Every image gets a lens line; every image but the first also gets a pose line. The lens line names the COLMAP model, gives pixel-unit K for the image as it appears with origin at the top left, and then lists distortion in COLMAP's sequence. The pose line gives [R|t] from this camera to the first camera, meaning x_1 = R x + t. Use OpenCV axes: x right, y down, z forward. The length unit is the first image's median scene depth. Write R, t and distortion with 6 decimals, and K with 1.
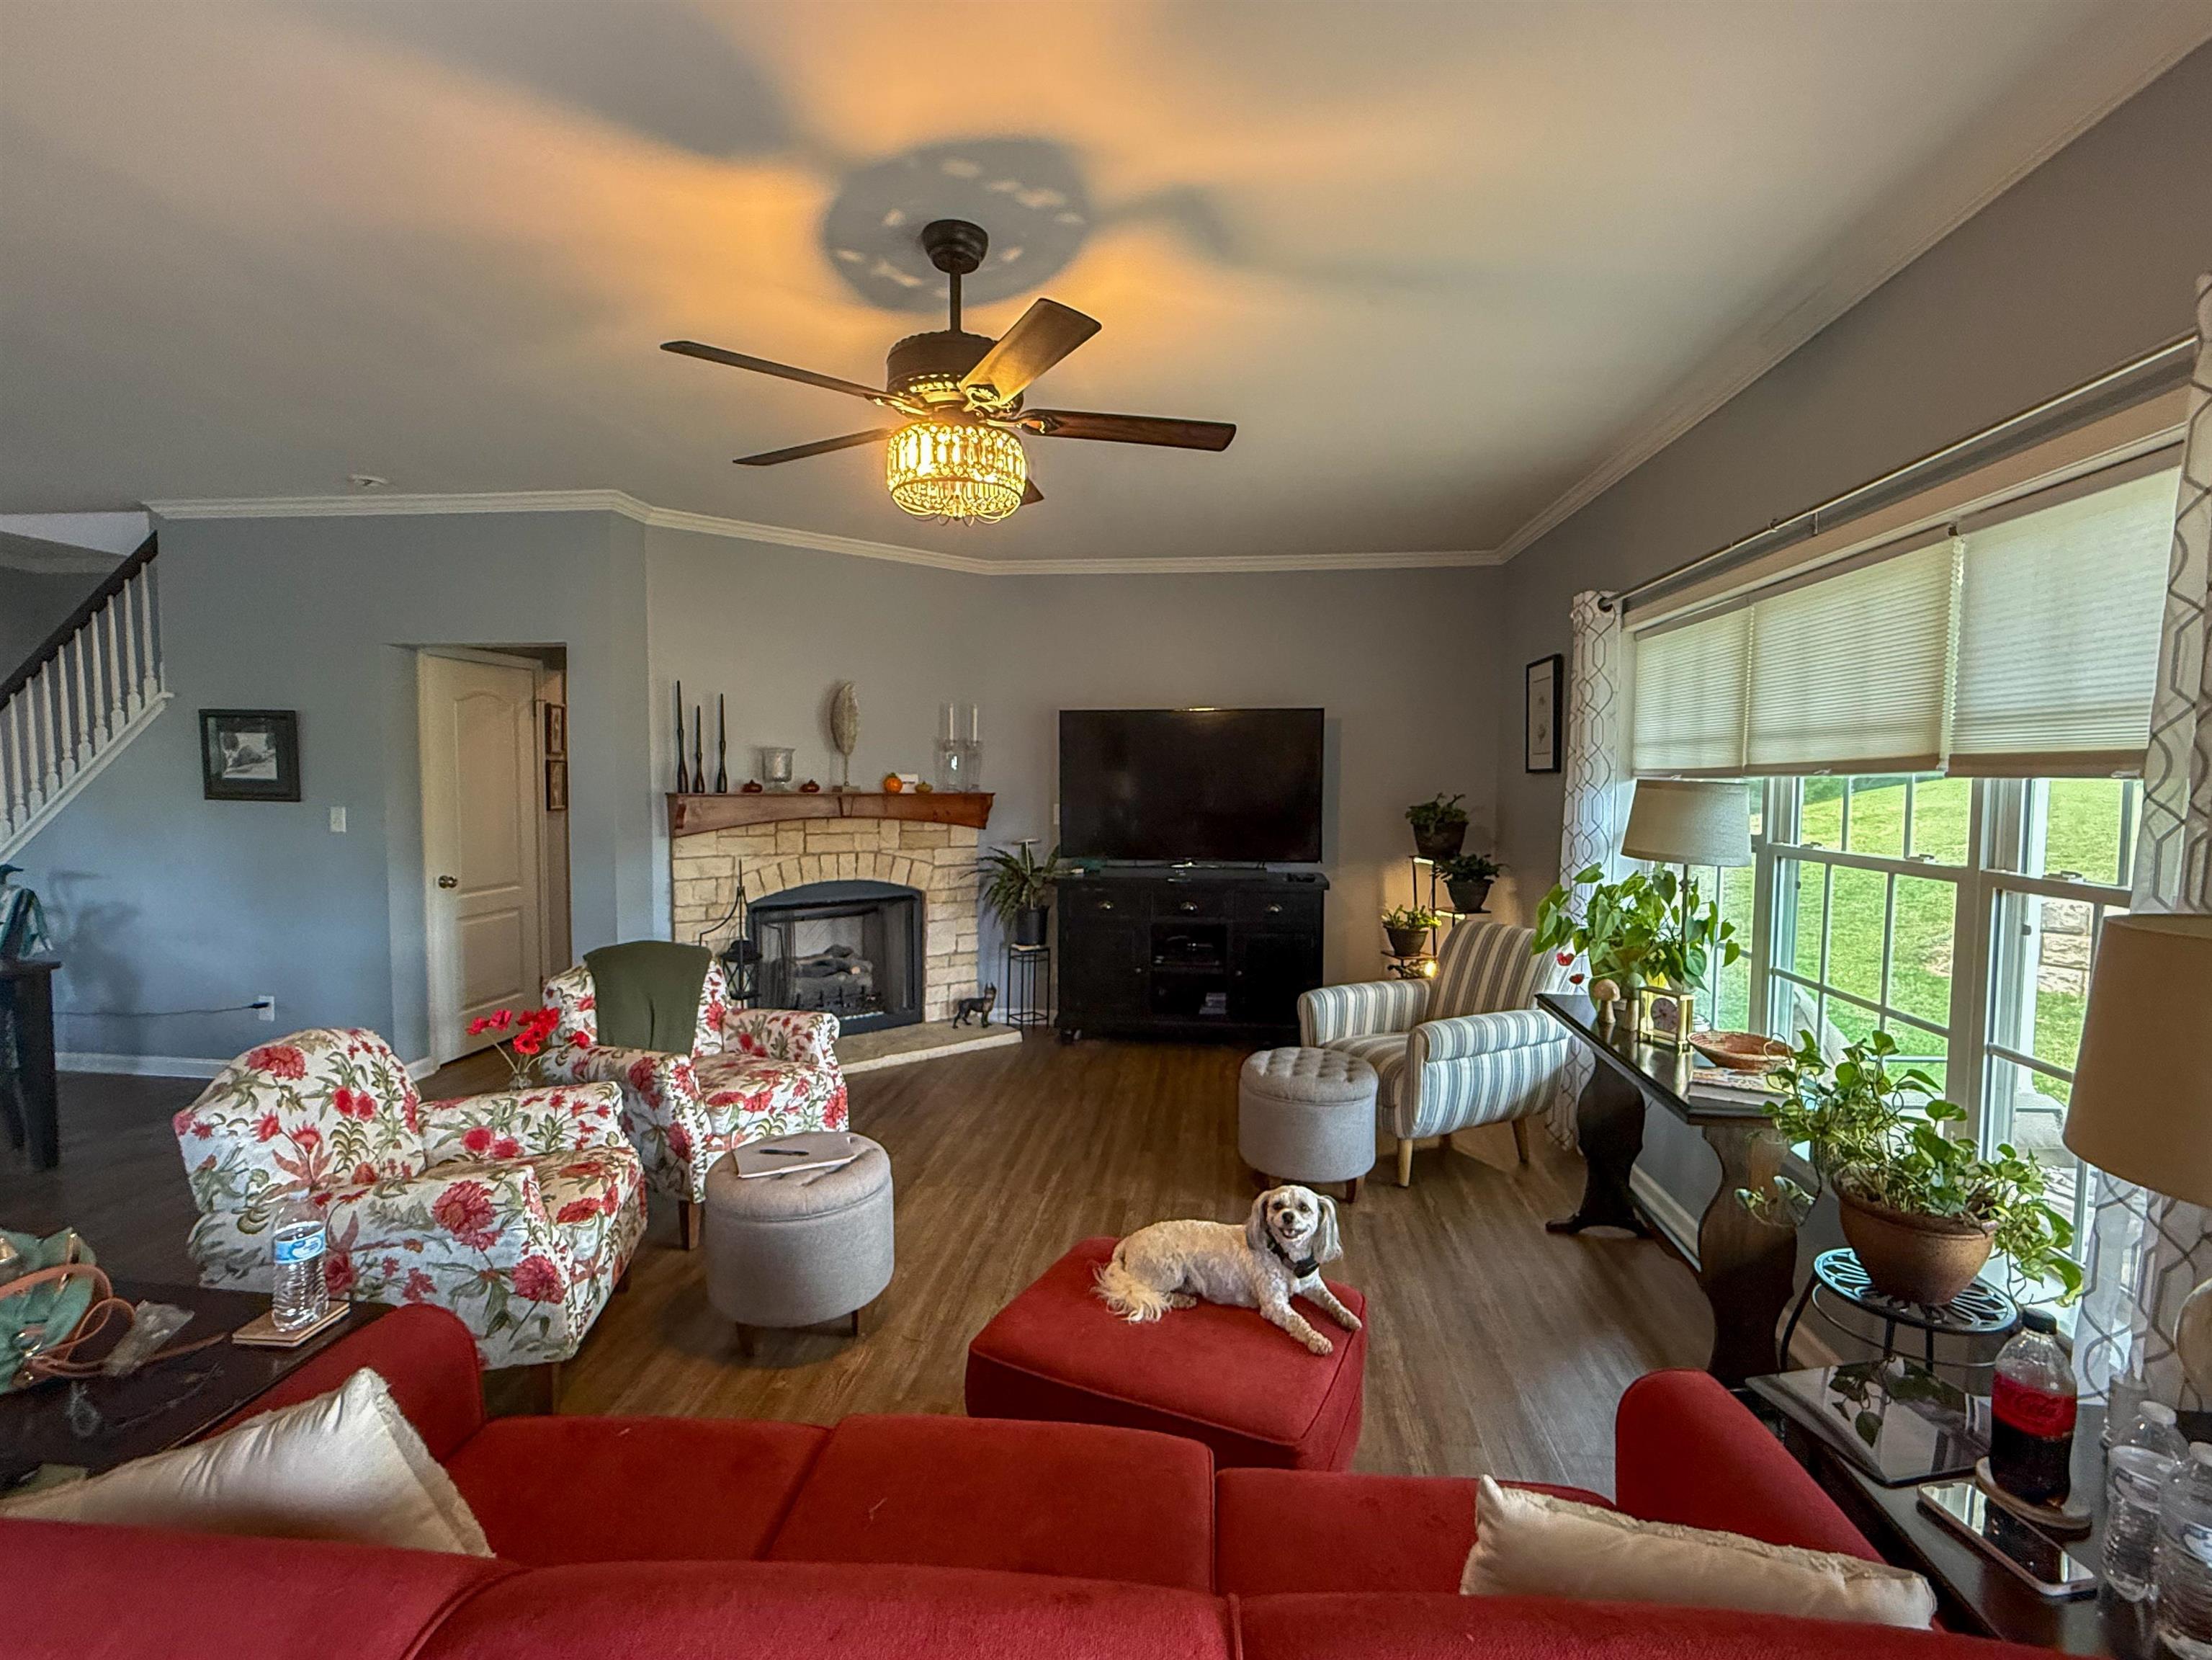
lens RADIAL K [[1016.6, 0, 1103.9], [0, 1016.6, 828.4], [0, 0, 1]] dist [0.000993, 0.000246]
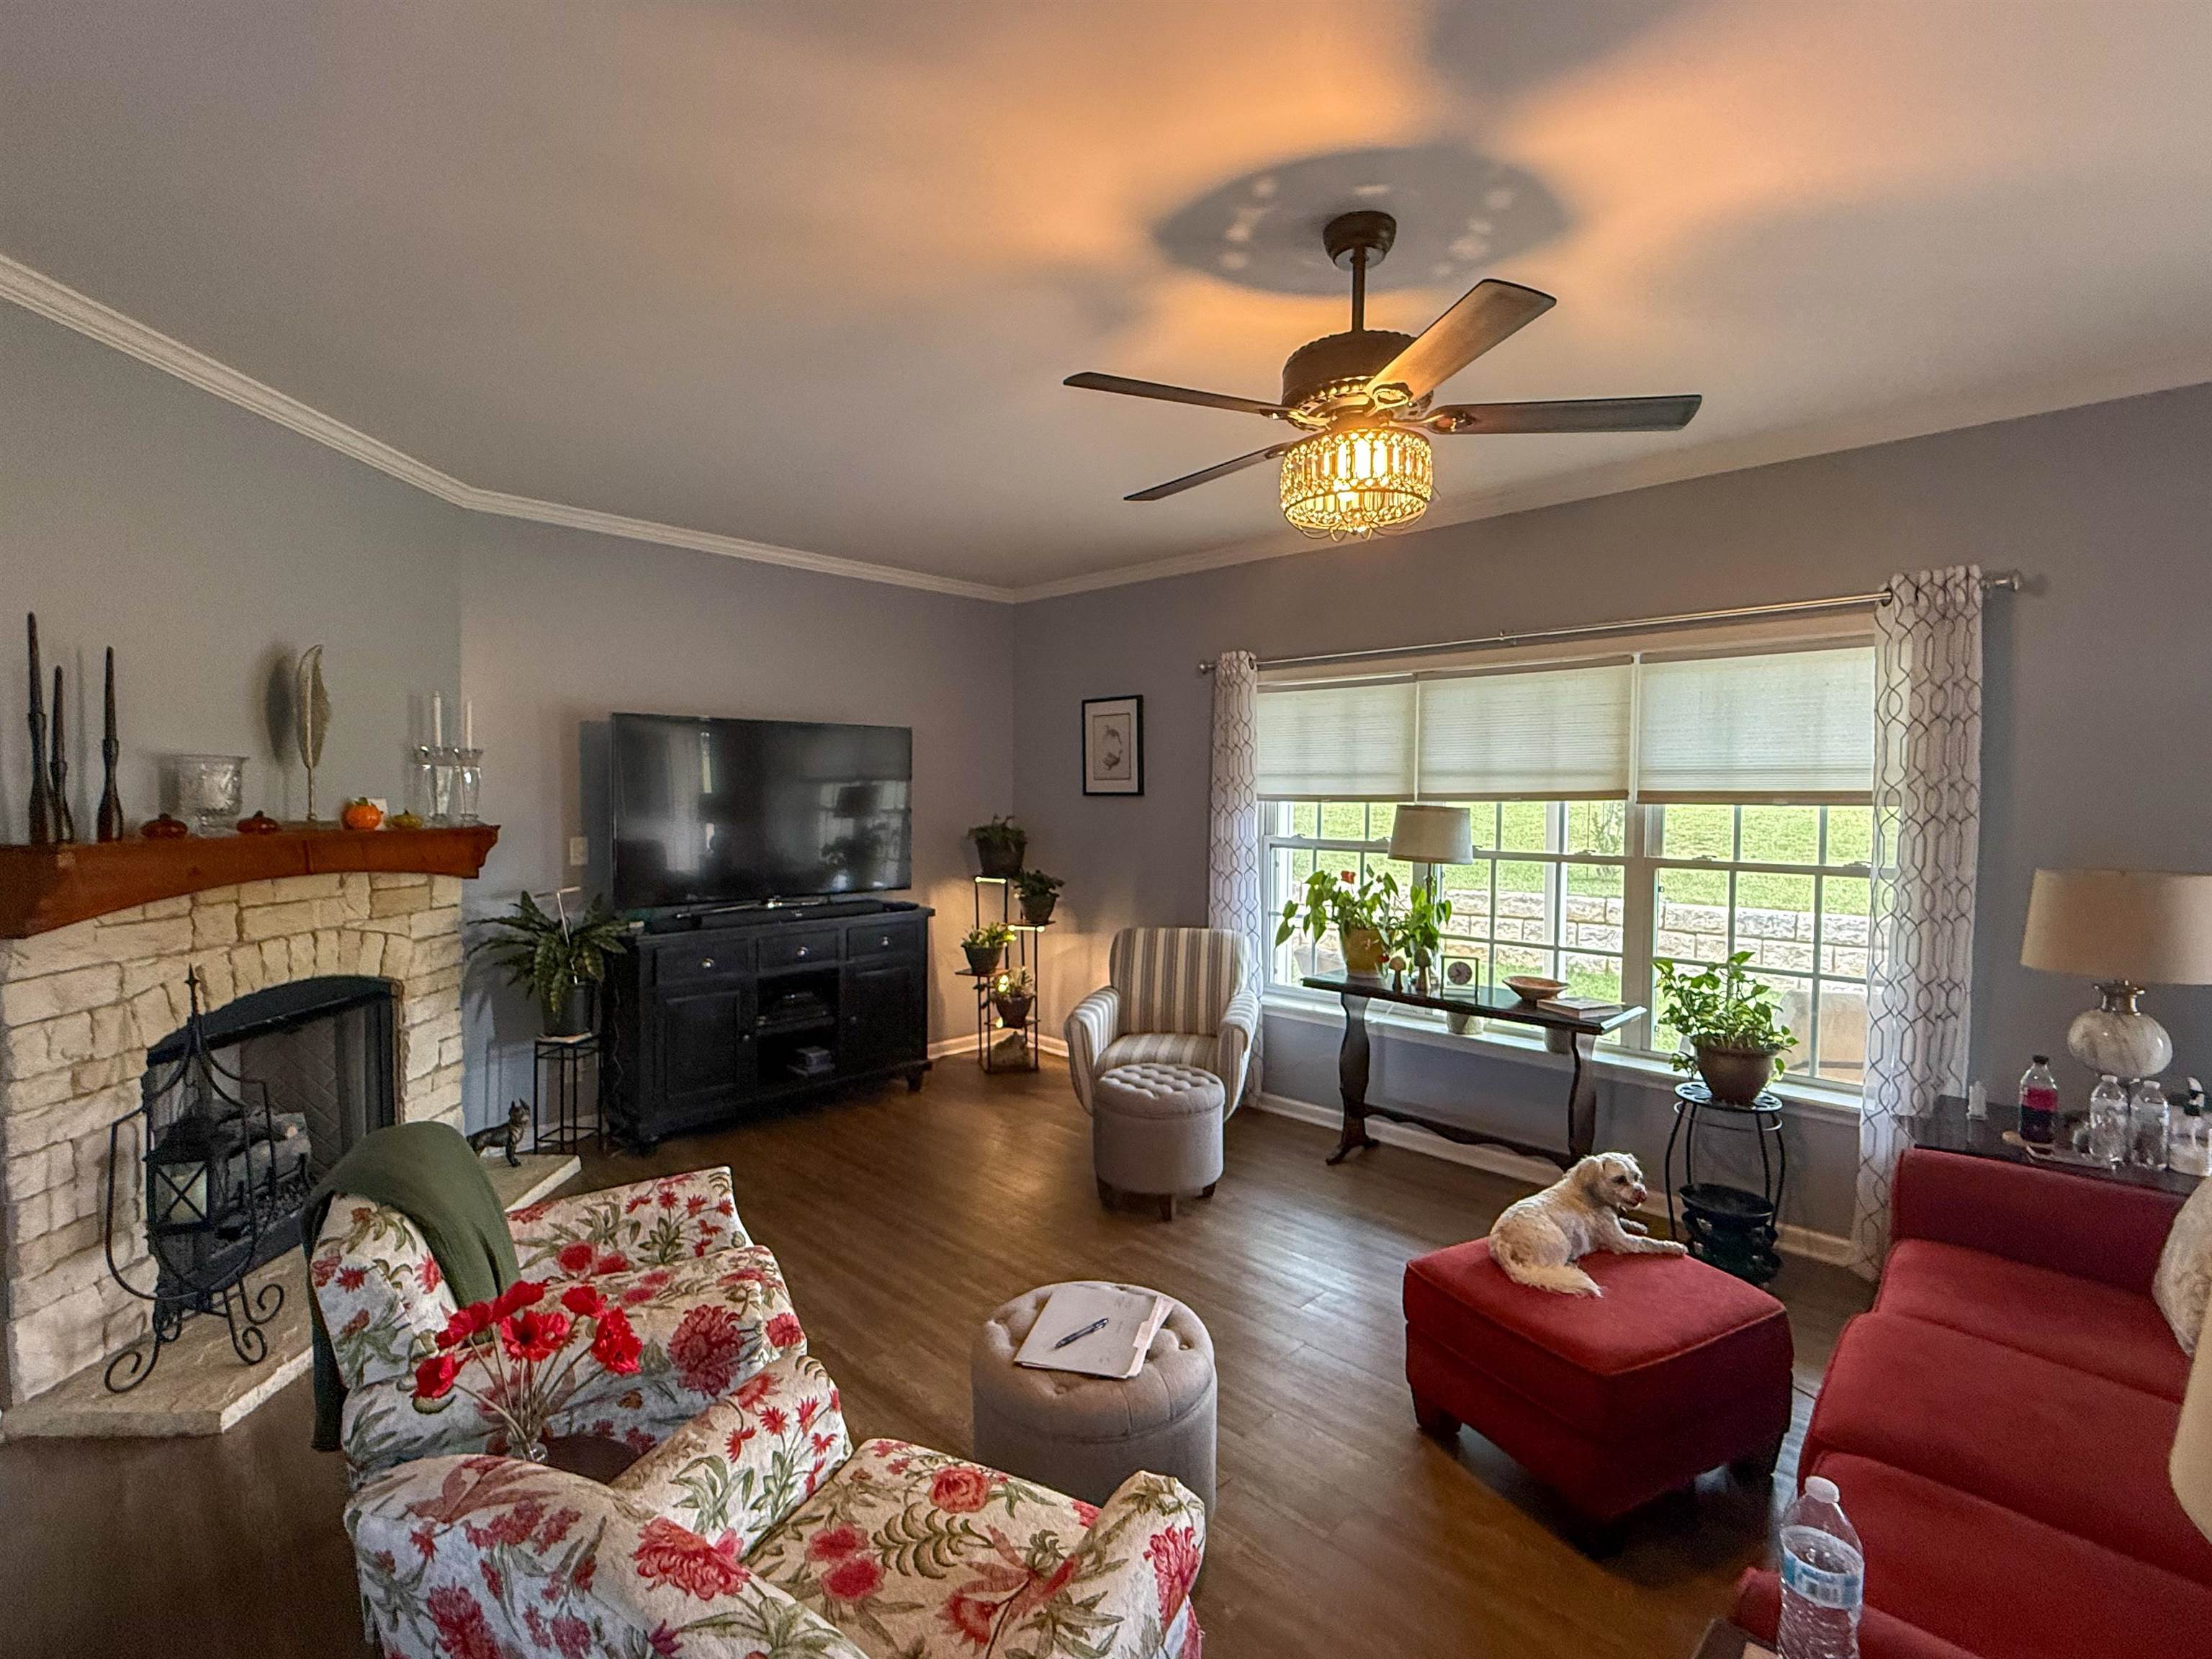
lens RADIAL K [[1026.1, 0, 1101.8], [0, 1026.1, 825.7], [0, 0, 1]] dist [-0.001377, 0.000416]
pose [[0.610706, -0.027515, 0.791379, -0.457070], [0.039436, 0.999213, 0.004308, -0.023851], [-0.790875, 0.028578, 0.611310, 0.277181]]
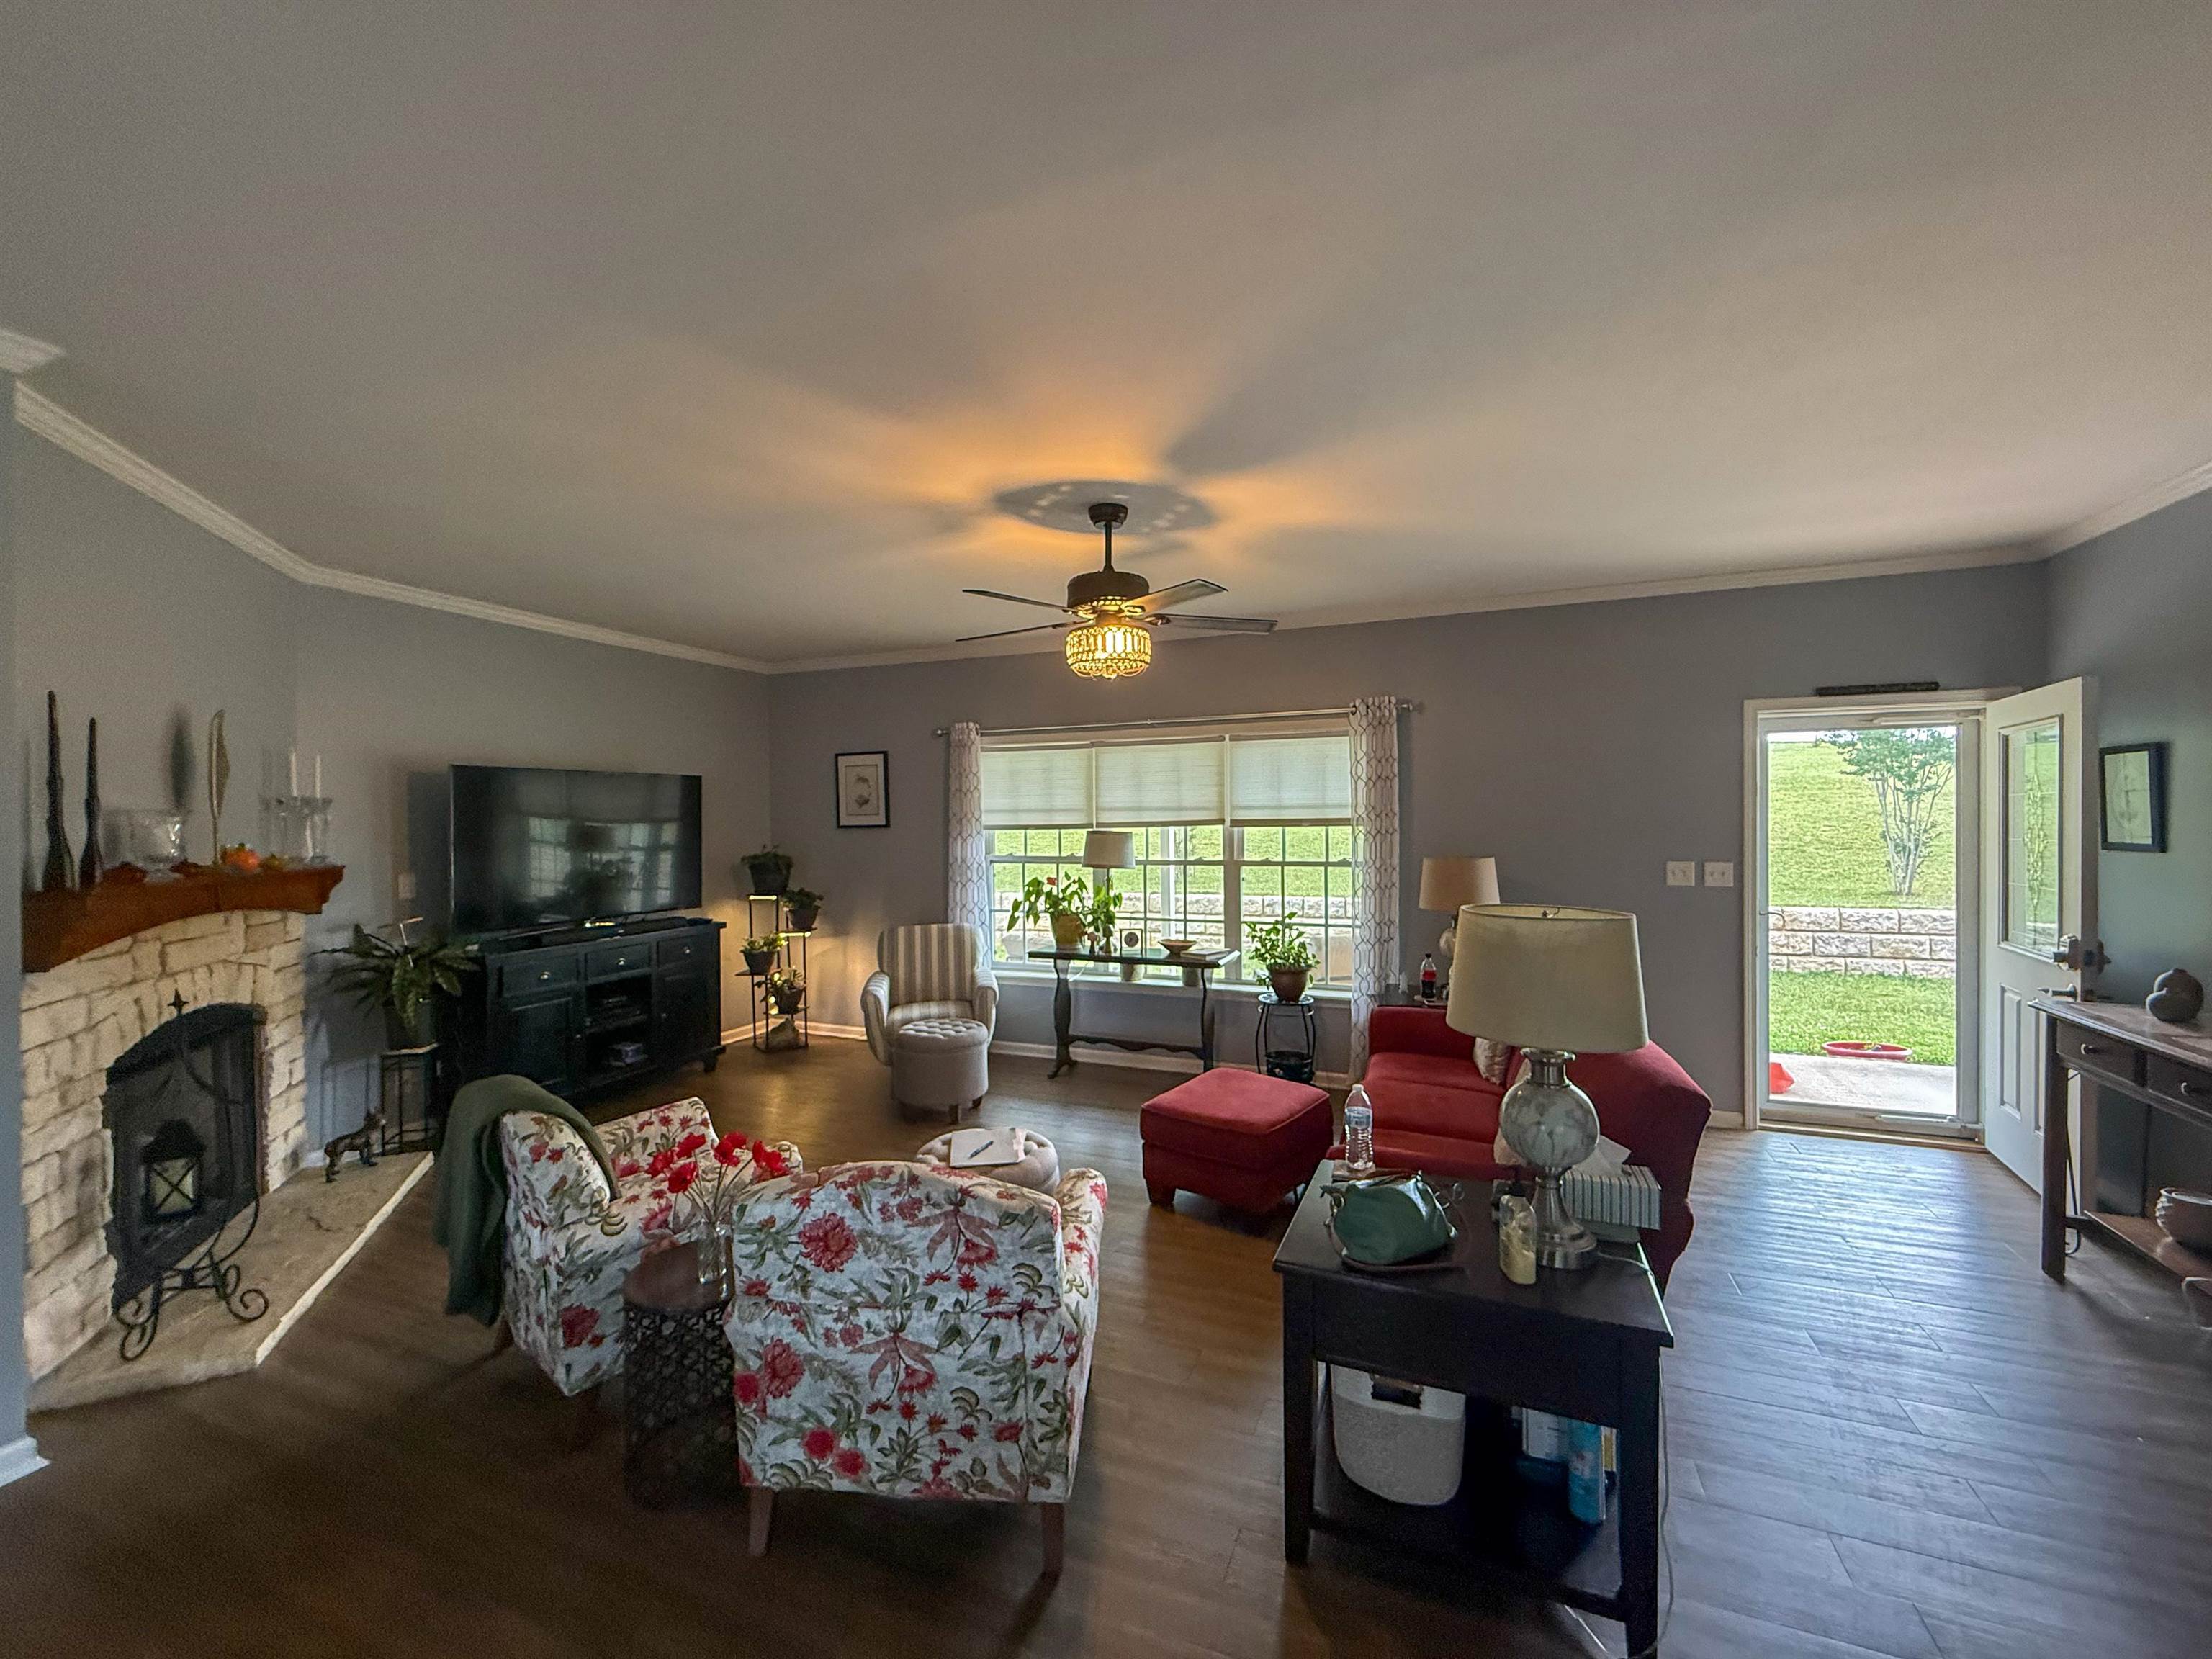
lens RADIAL K [[896.3, 0, 1099.4], [0, 896.3, 826.3], [0, 0, 1]] dist [0.000169, -0.000129]
pose [[0.270265, -0.015917, 0.962654, -0.682803], [0.063095, 0.998007, -0.001212, -0.030456], [-0.960716, 0.061066, 0.270731, 0.286173]]
